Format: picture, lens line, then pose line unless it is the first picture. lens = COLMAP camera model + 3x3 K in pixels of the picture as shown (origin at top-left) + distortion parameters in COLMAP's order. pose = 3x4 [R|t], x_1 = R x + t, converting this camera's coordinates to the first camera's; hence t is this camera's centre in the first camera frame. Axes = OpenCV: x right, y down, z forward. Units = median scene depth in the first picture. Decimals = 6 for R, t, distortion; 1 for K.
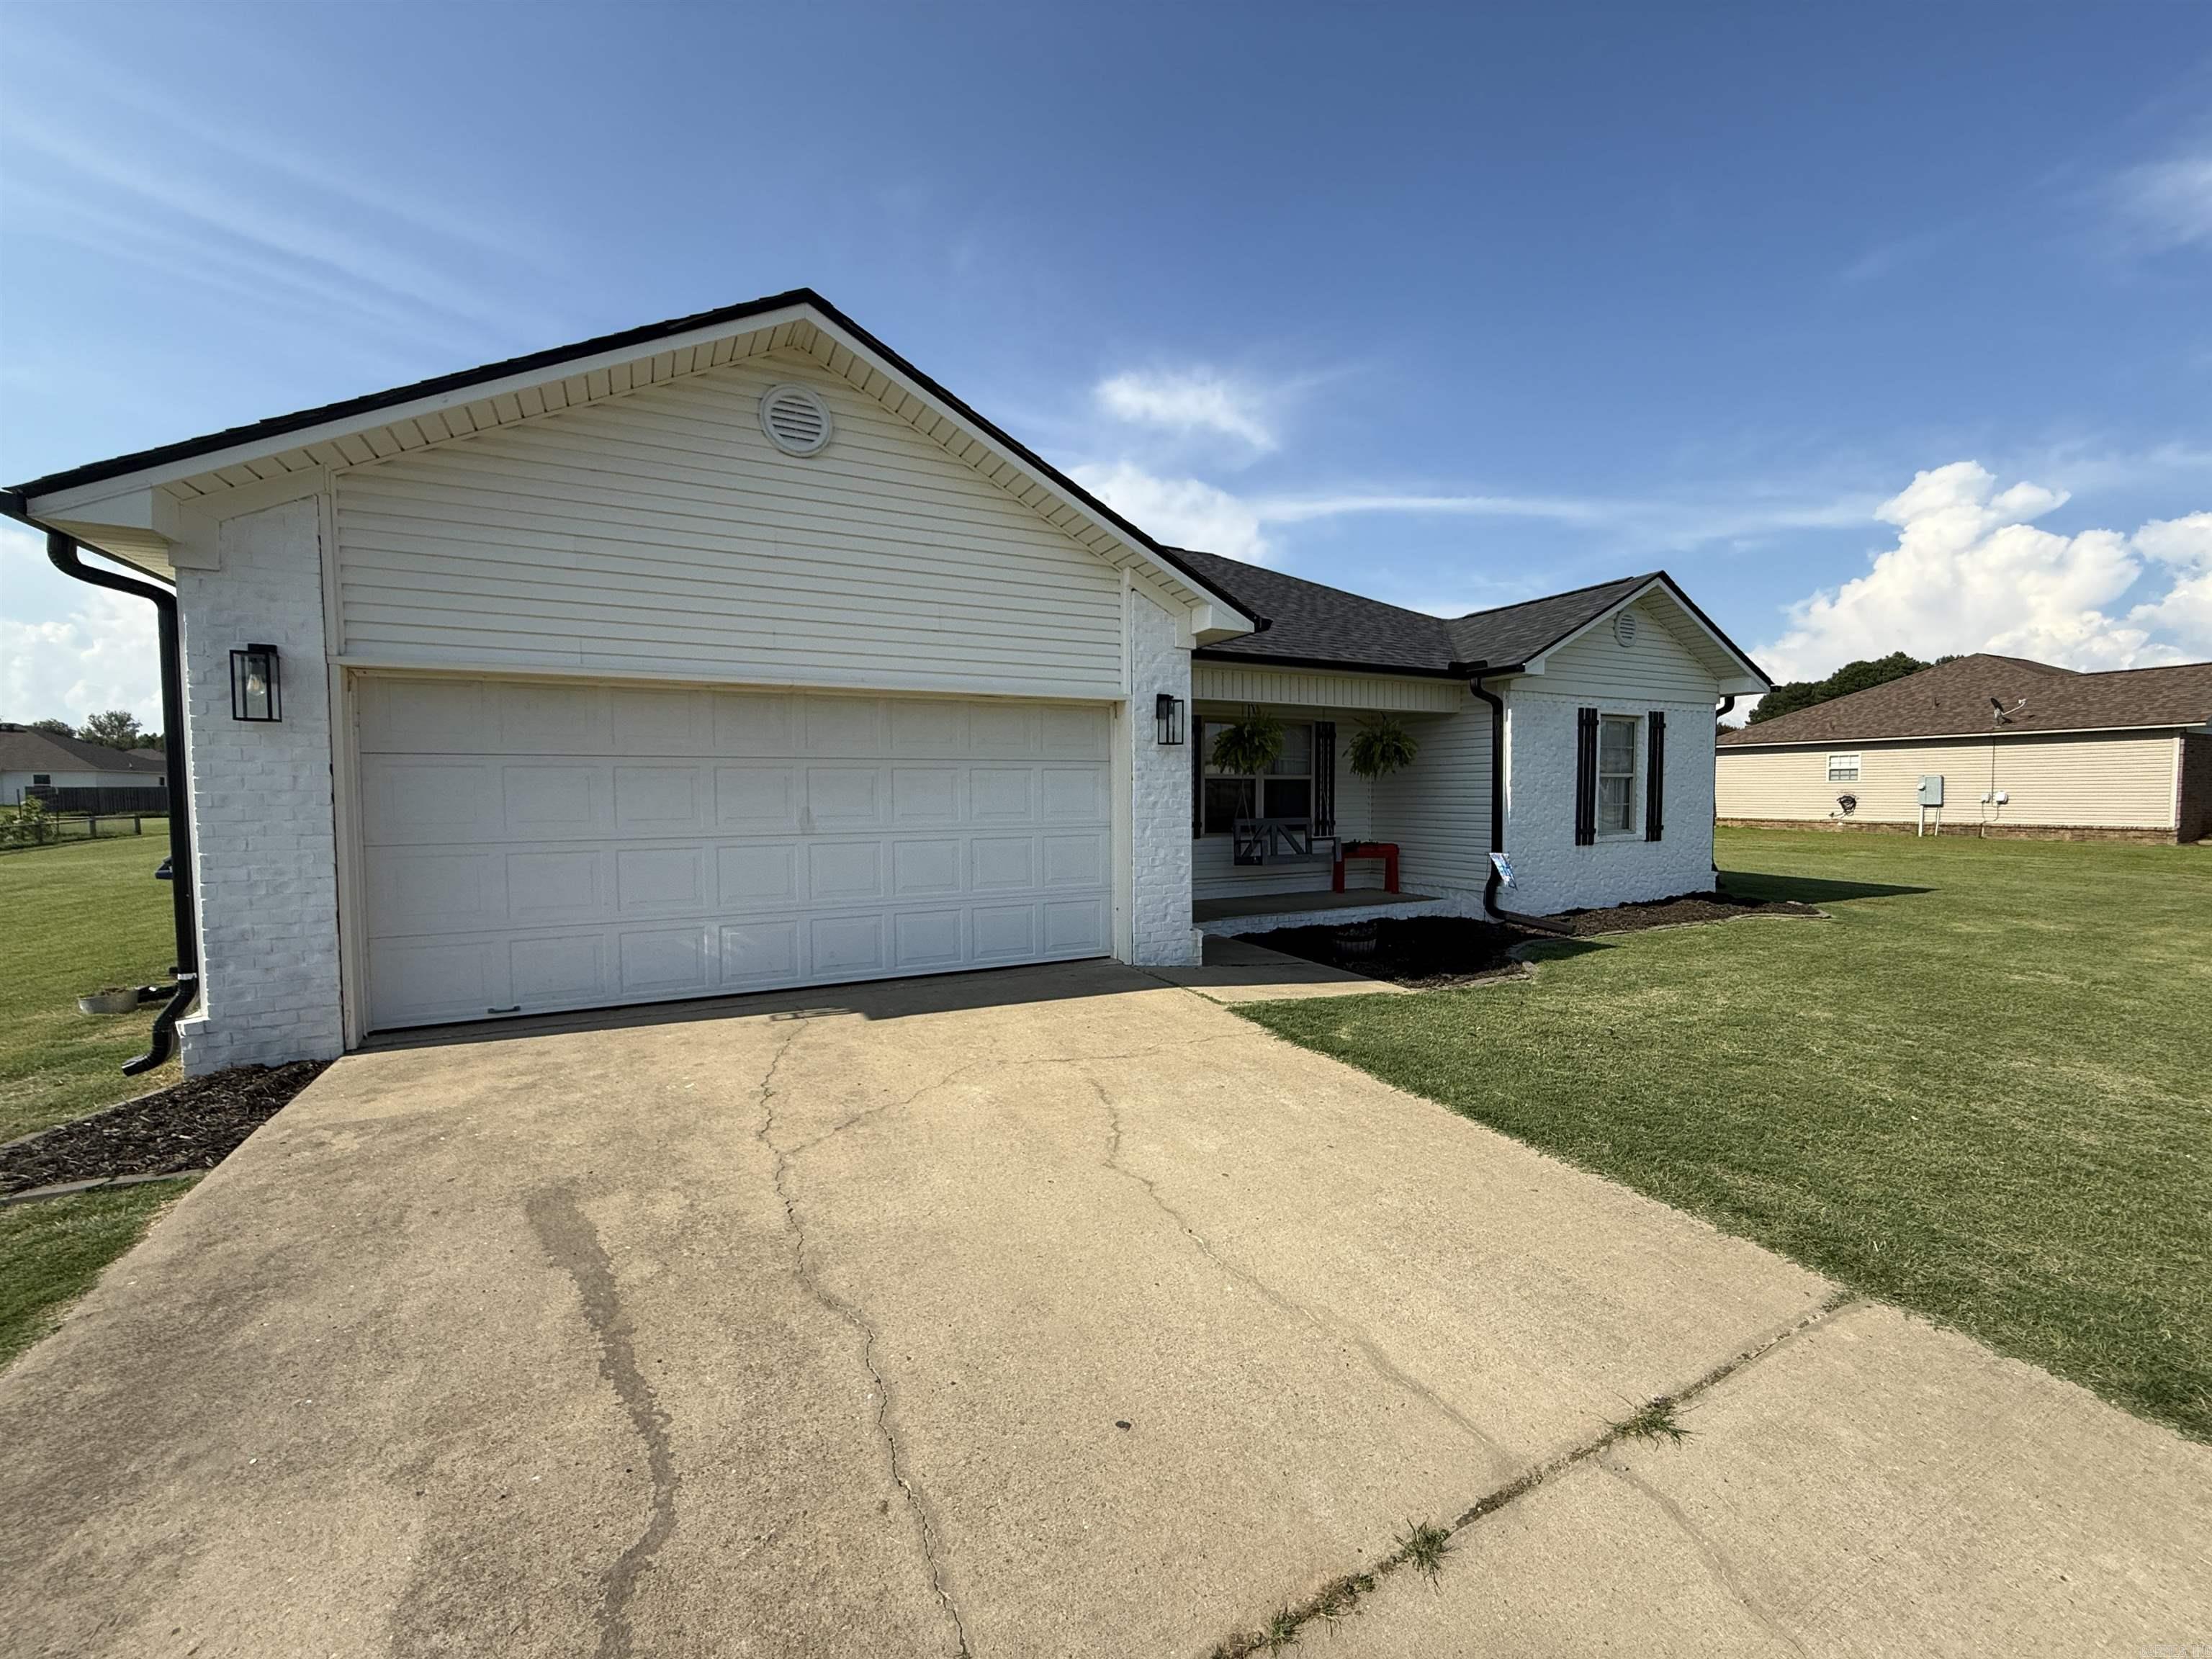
lens RADIAL K [[885.6, 0, 1107.2], [0, 885.6, 831.2], [0, 0, 1]] dist [0.001842, 0.002195]
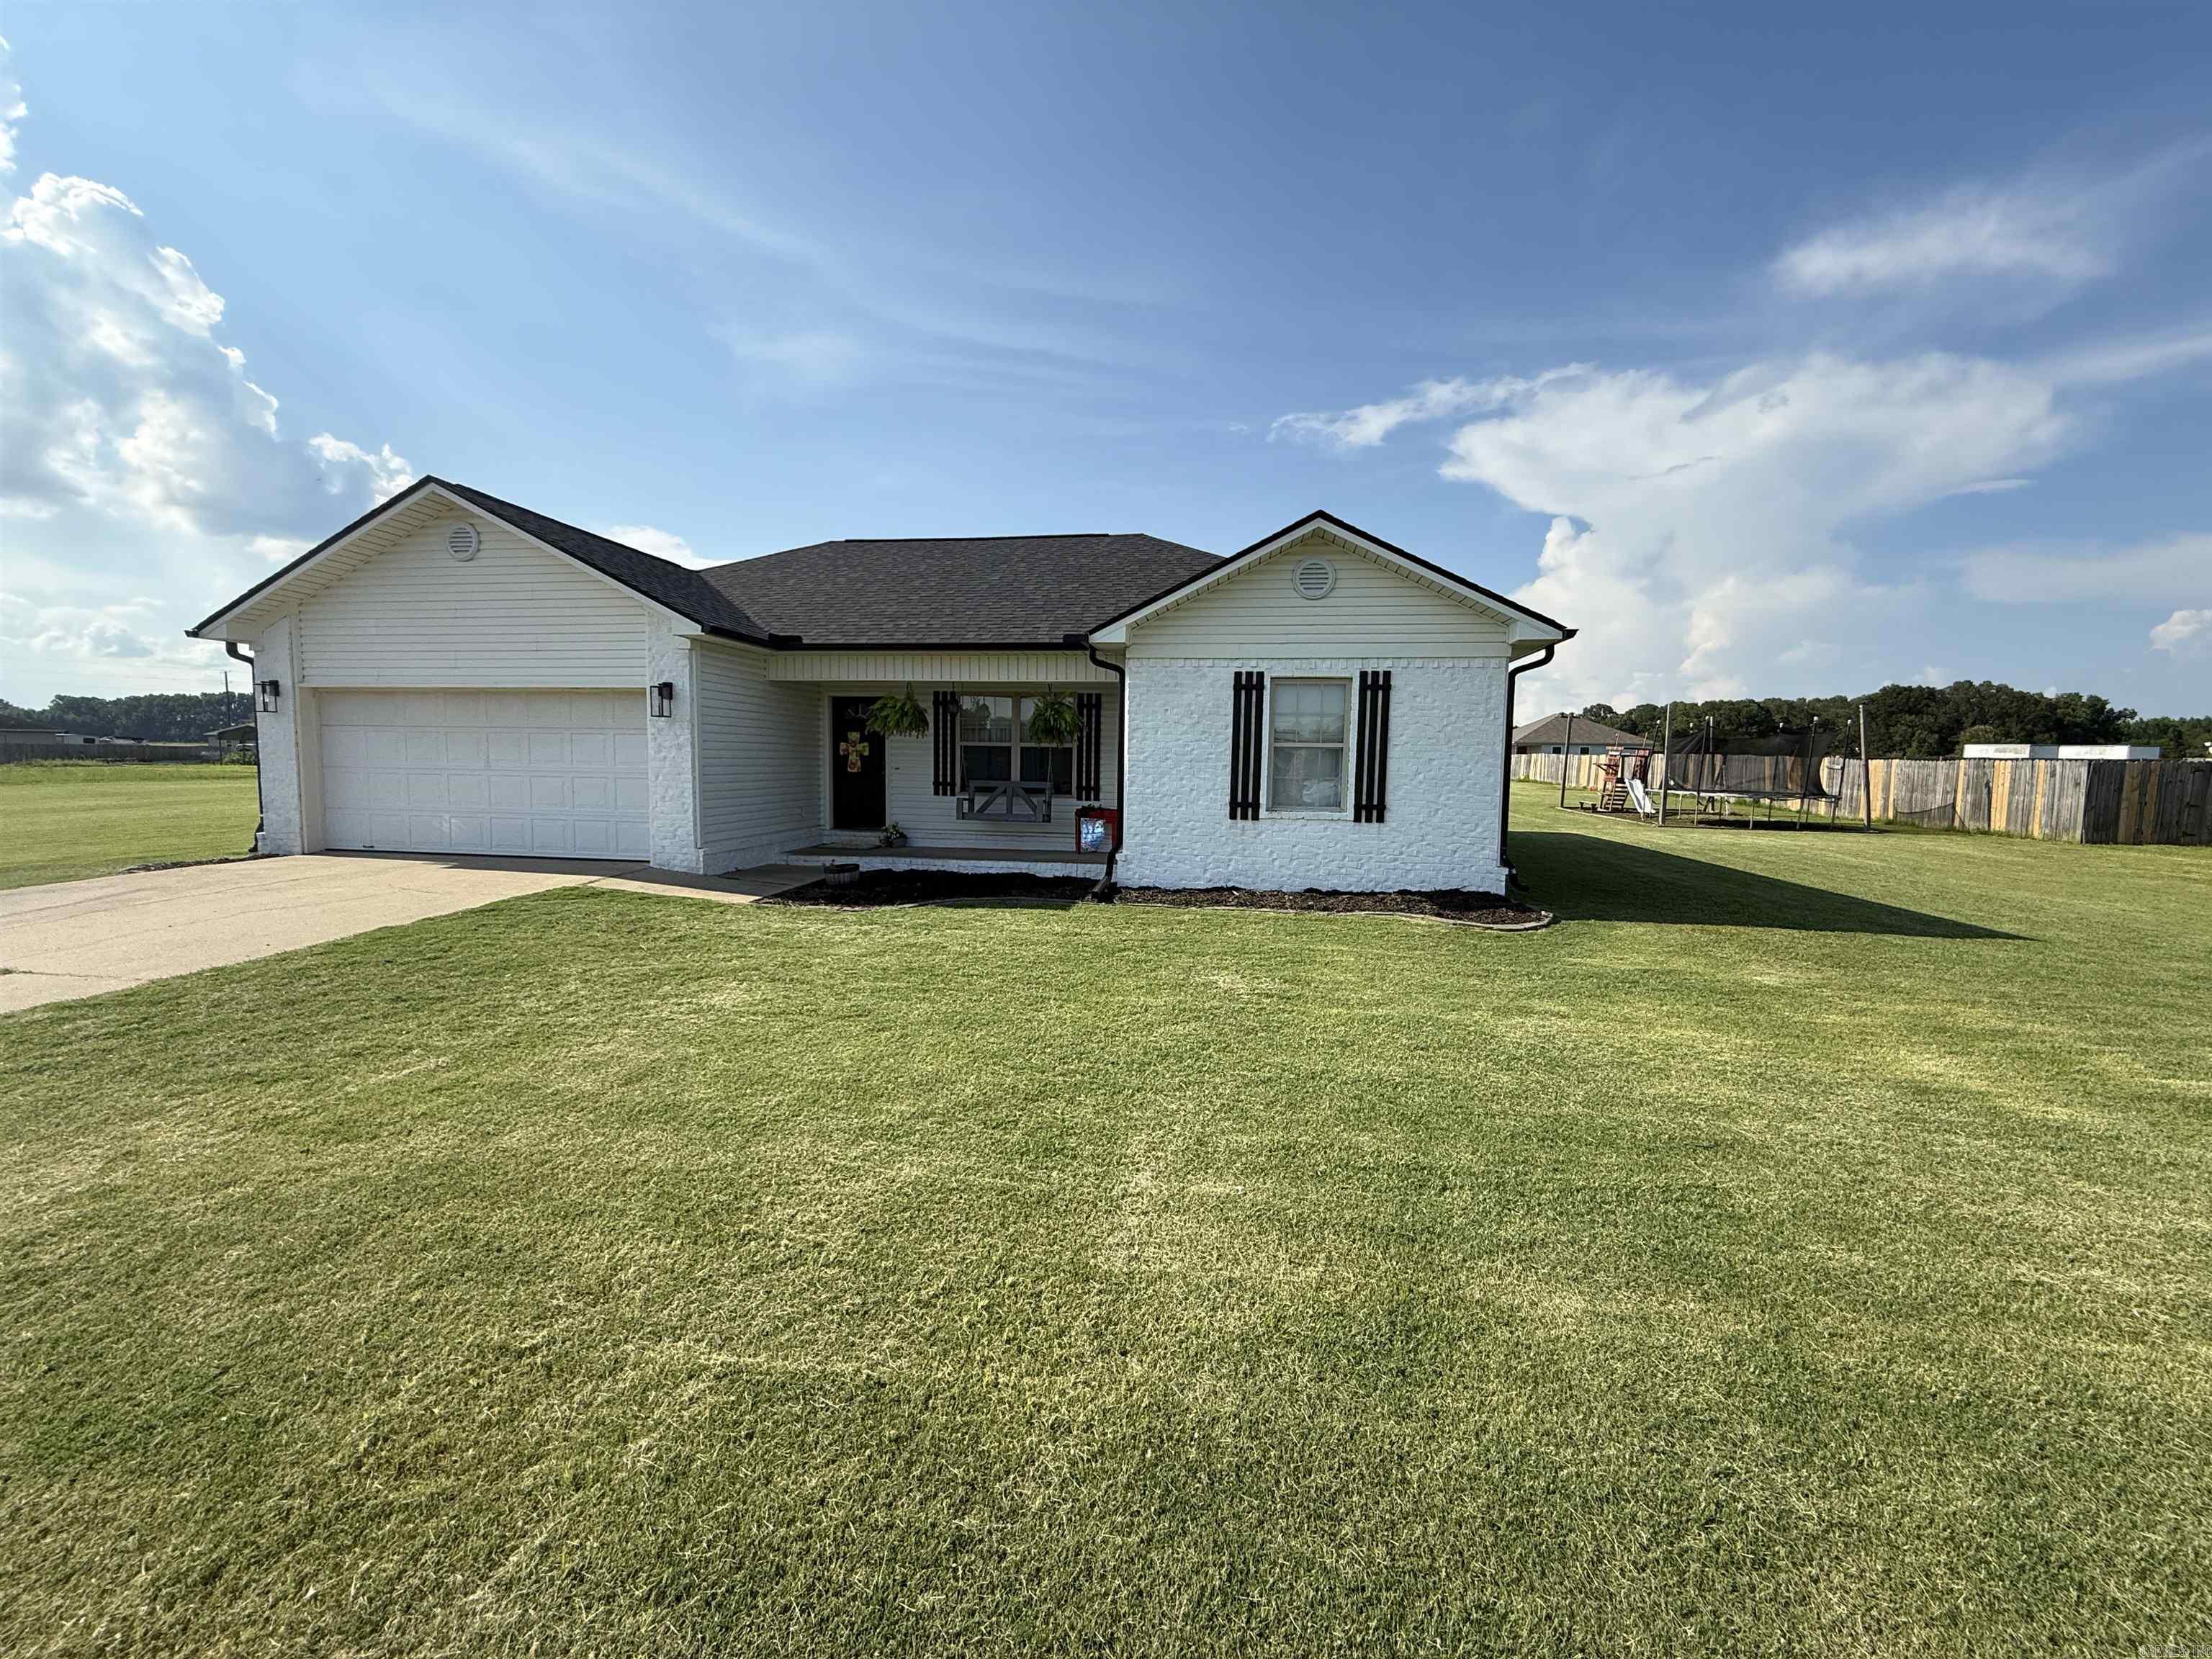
lens RADIAL K [[885.6, 0, 1110.2], [0, 885.6, 833.9], [0, 0, 1]] dist [0.001842, 0.002195]
pose [[0.804014, 0.066450, -0.590885, 0.978215], [-0.048318, 0.997751, 0.046460, -0.006196], [0.592644, -0.008804, 0.805417, 0.167361]]
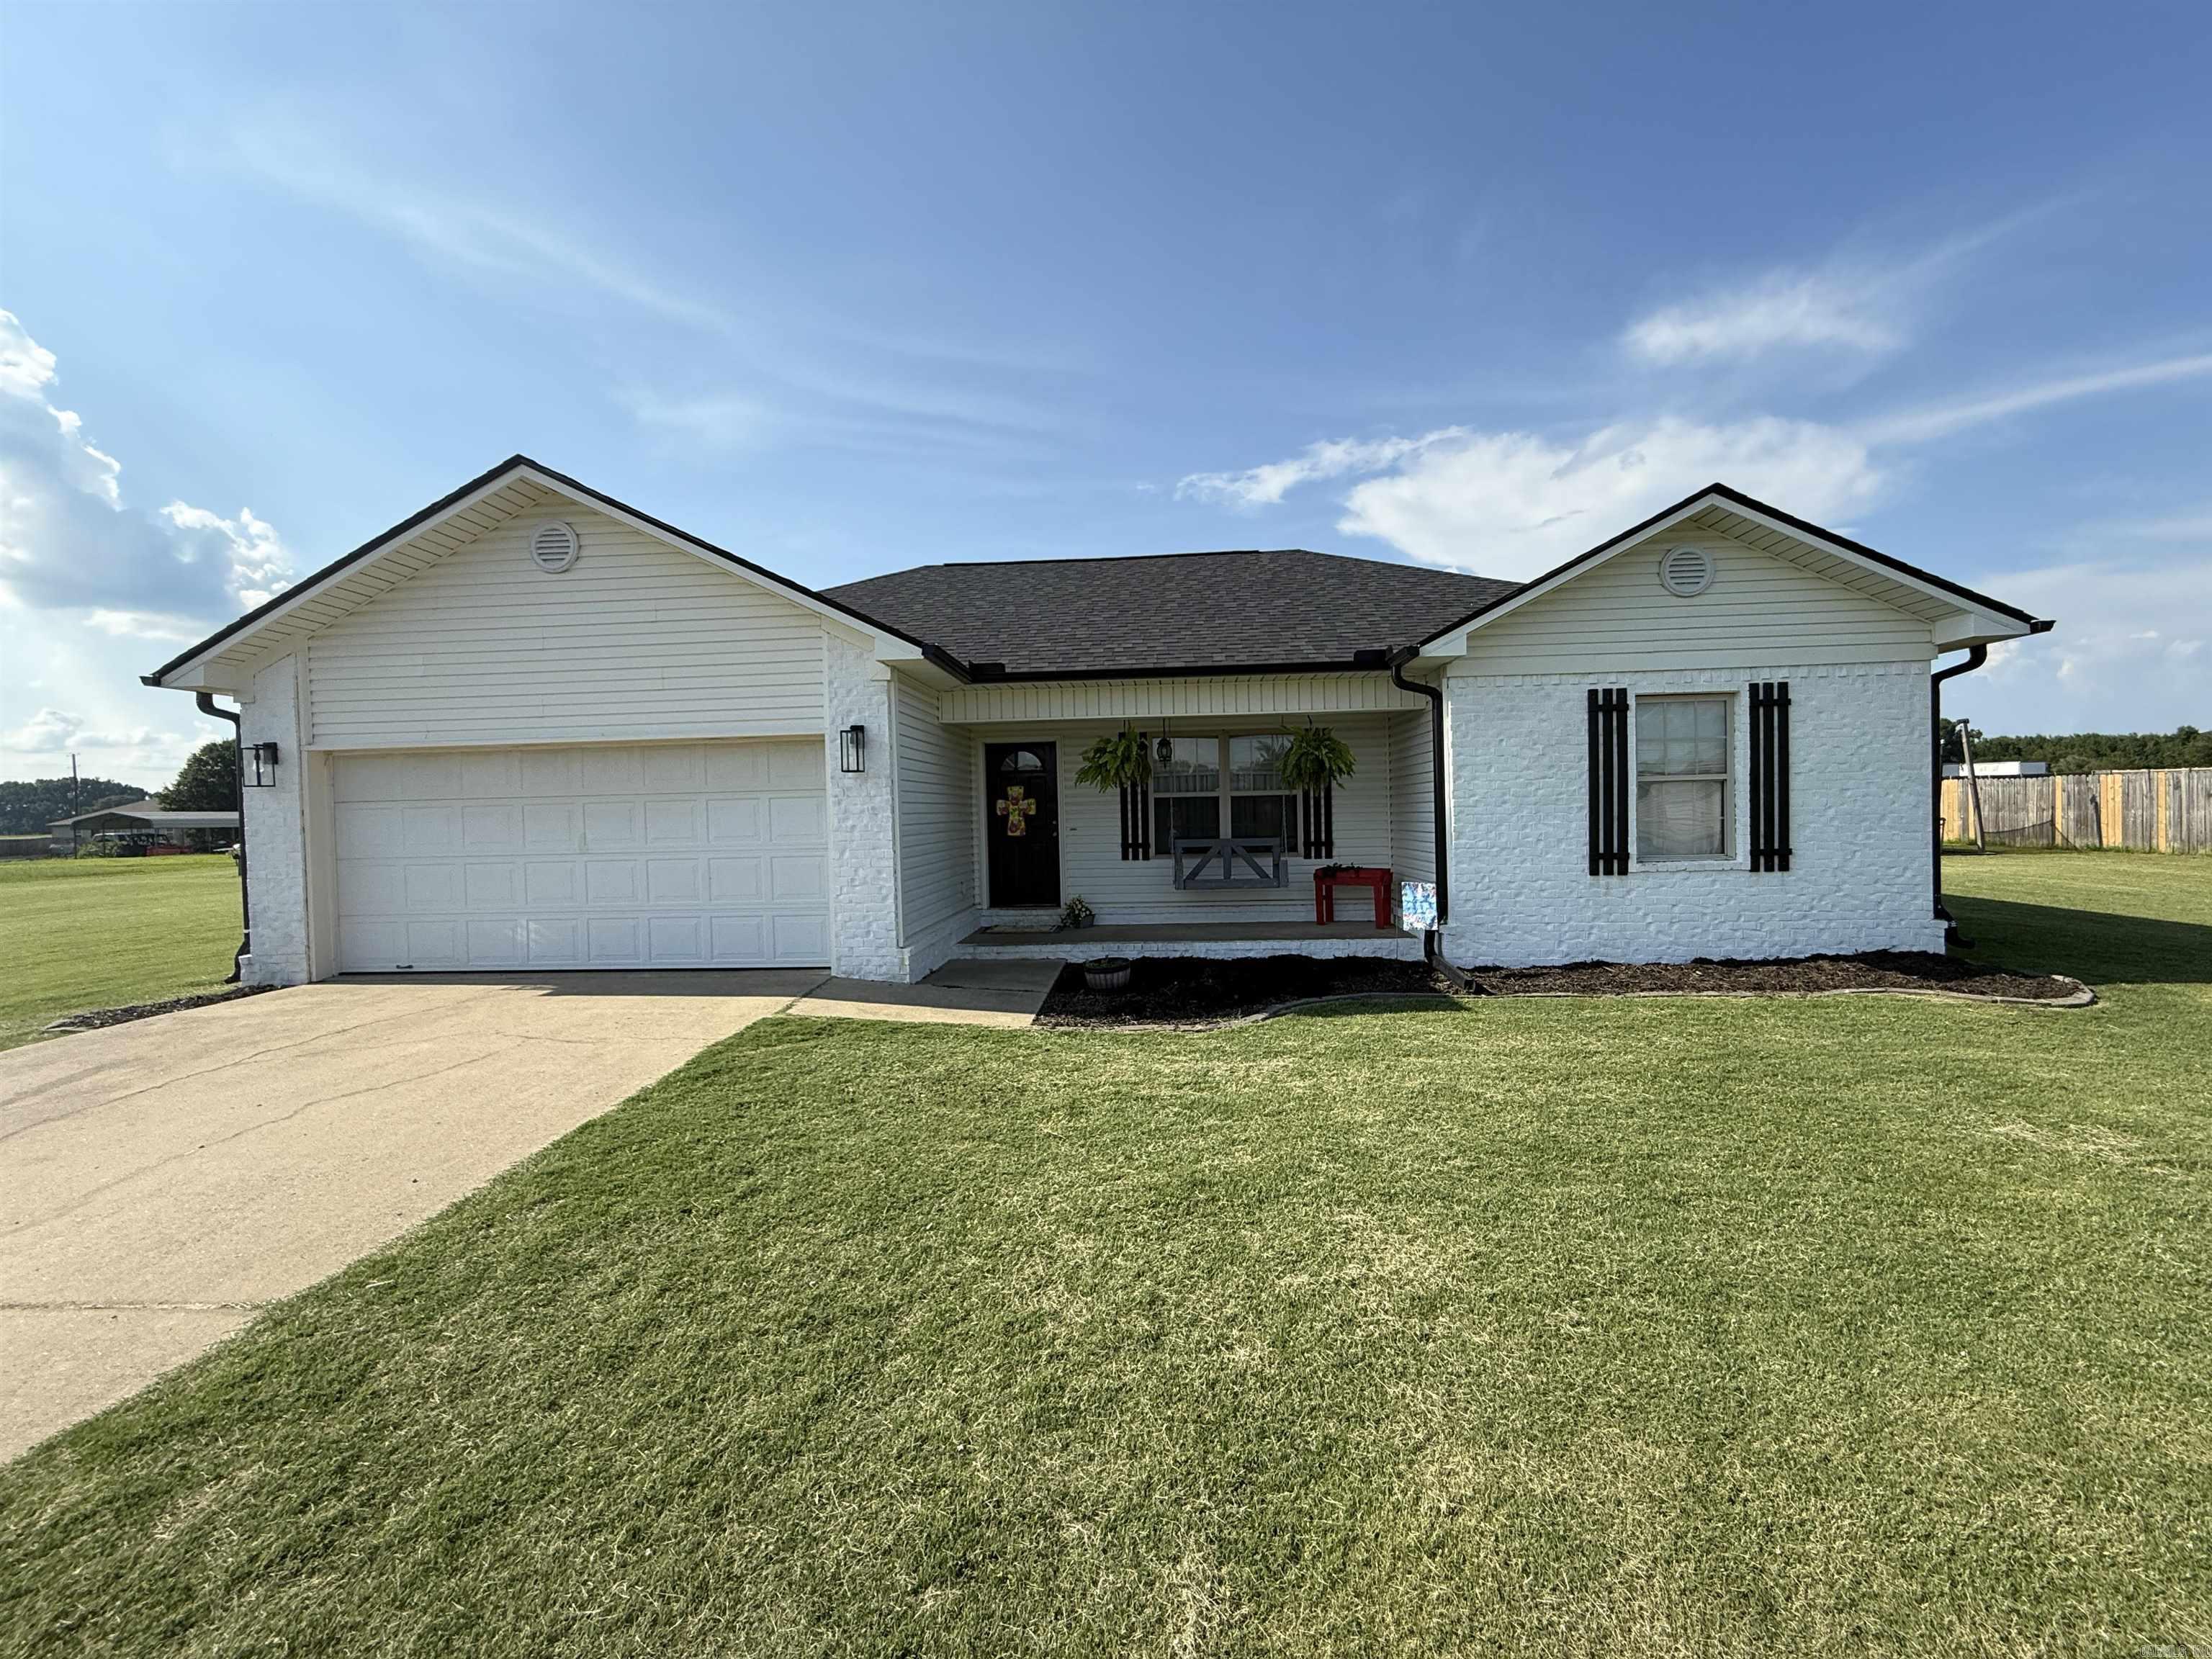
lens RADIAL K [[885.6, 0, 1111.3], [0, 885.6, 835.0], [0, 0, 1]] dist [0.001842, 0.002195]
pose [[0.854707, -0.002177, -0.519106, 0.569251], [-0.005065, 0.999909, -0.012532, -0.006500], [0.519085, 0.013340, 0.854618, 0.156292]]
